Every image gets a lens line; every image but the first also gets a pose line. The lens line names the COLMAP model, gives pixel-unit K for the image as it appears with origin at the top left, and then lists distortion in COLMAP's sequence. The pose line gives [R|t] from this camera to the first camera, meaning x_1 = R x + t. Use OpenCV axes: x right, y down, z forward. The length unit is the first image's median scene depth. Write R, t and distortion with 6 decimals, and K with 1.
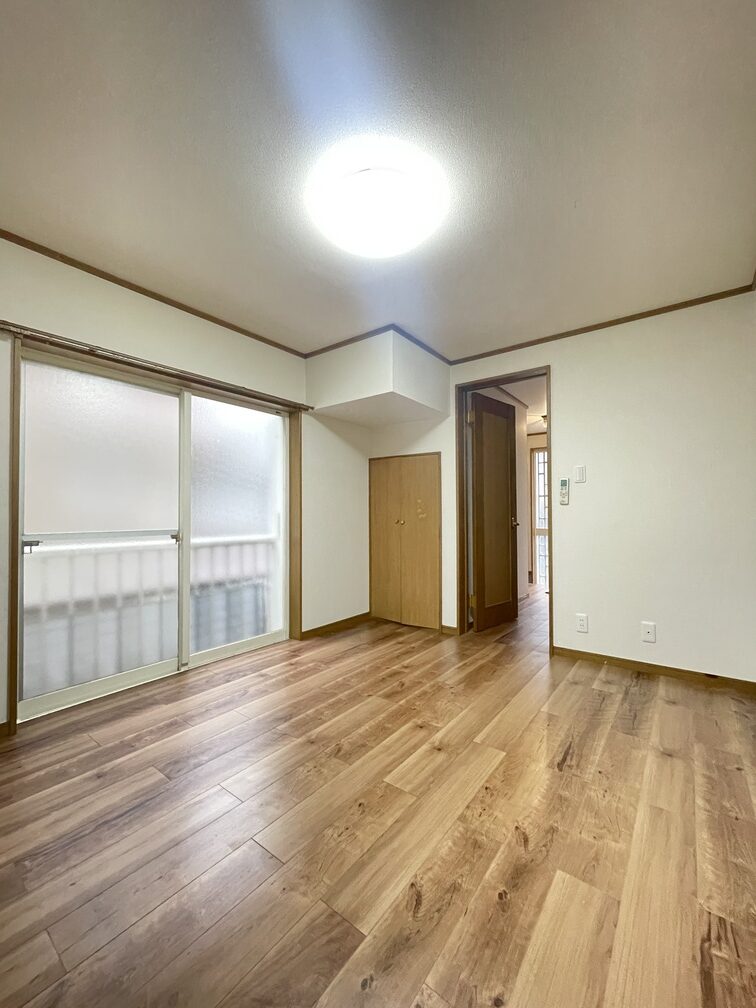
lens RADIAL K [[409.4, 0, 376.2], [0, 409.4, 508.1], [0, 0, 1]] dist [-0.001881, 0.000069]
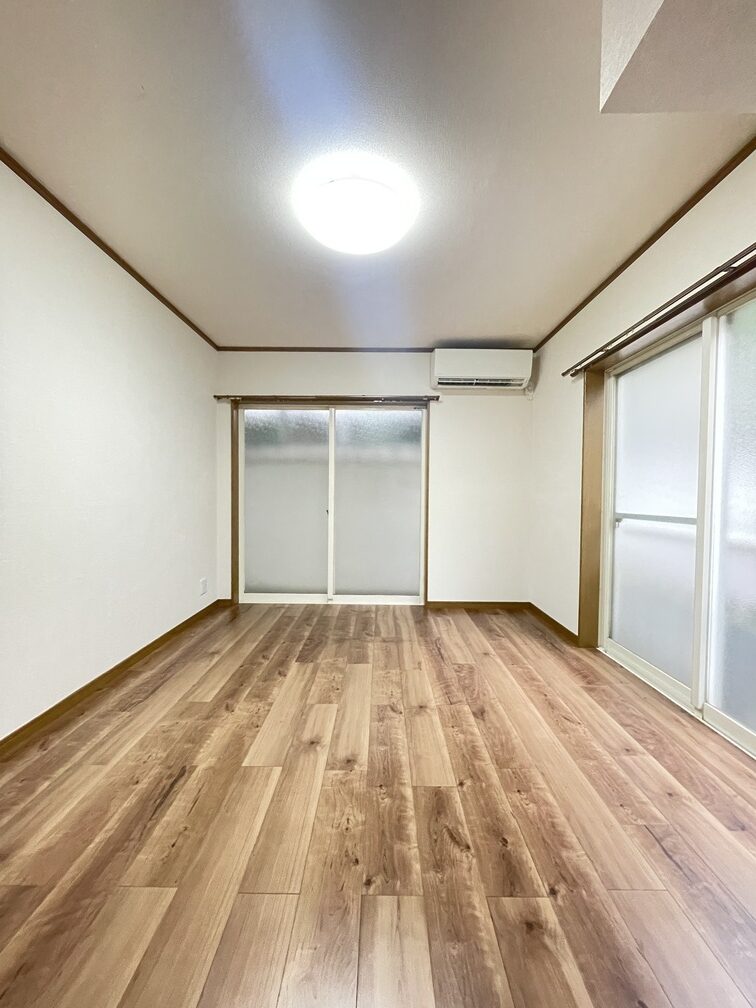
lens RADIAL K [[409.4, 0, 378.3], [0, 409.4, 506.8], [0, 0, 1]] dist [-0.001881, 0.000069]
pose [[-0.797925, 0.013136, -0.602613, 0.526732], [0.003752, 0.999851, 0.016827, 0.023221], [0.602745, 0.011166, -0.797856, 1.626210]]
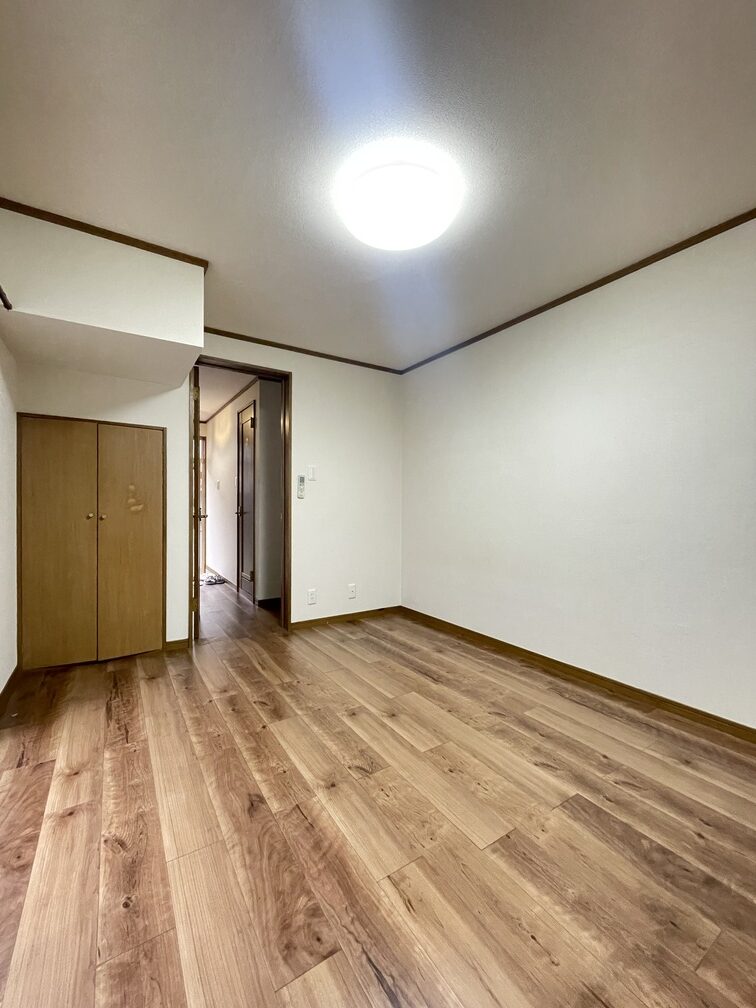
lens RADIAL K [[409.4, 0, 379.7], [0, 409.4, 504.8], [0, 0, 1]] dist [-0.001881, 0.000069]
pose [[0.332958, 0.006829, 0.942917, -0.820807], [-0.021623, 0.999766, 0.000395, 0.006868], [-0.942694, -0.020520, 0.333028, 0.590817]]
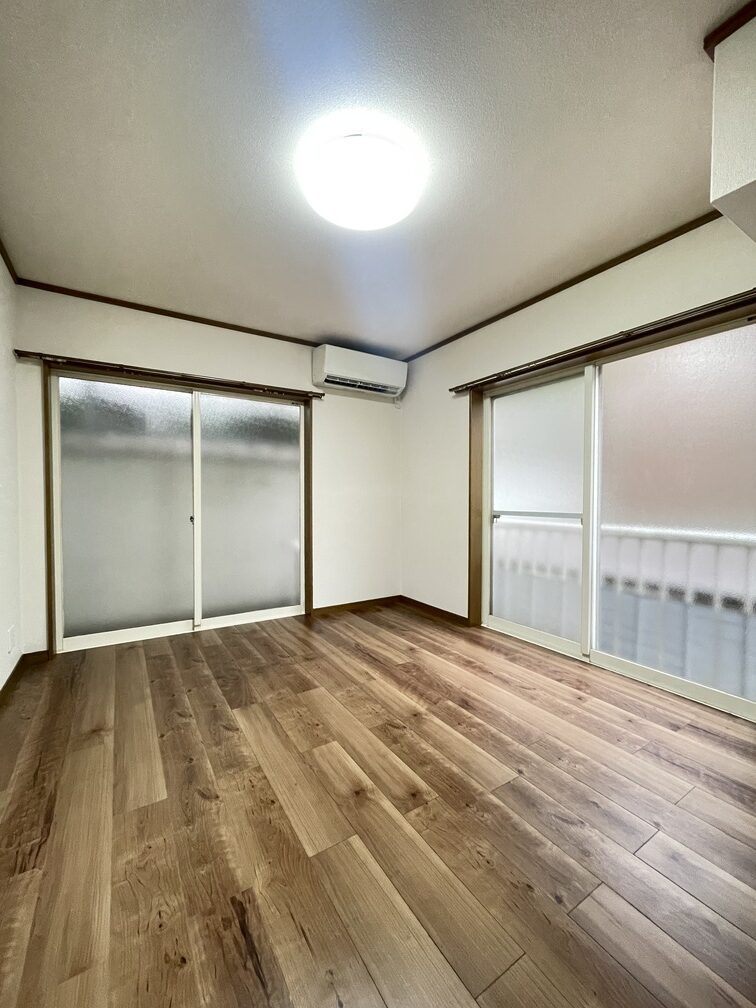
lens RADIAL K [[409.4, 0, 379.4], [0, 409.4, 505.2], [0, 0, 1]] dist [-0.001881, 0.000069]
pose [[-0.344482, 0.022885, -0.938514, 0.776280], [0.014641, 0.999712, 0.019003, 0.009210], [0.938679, -0.007194, -0.344718, 1.165136]]
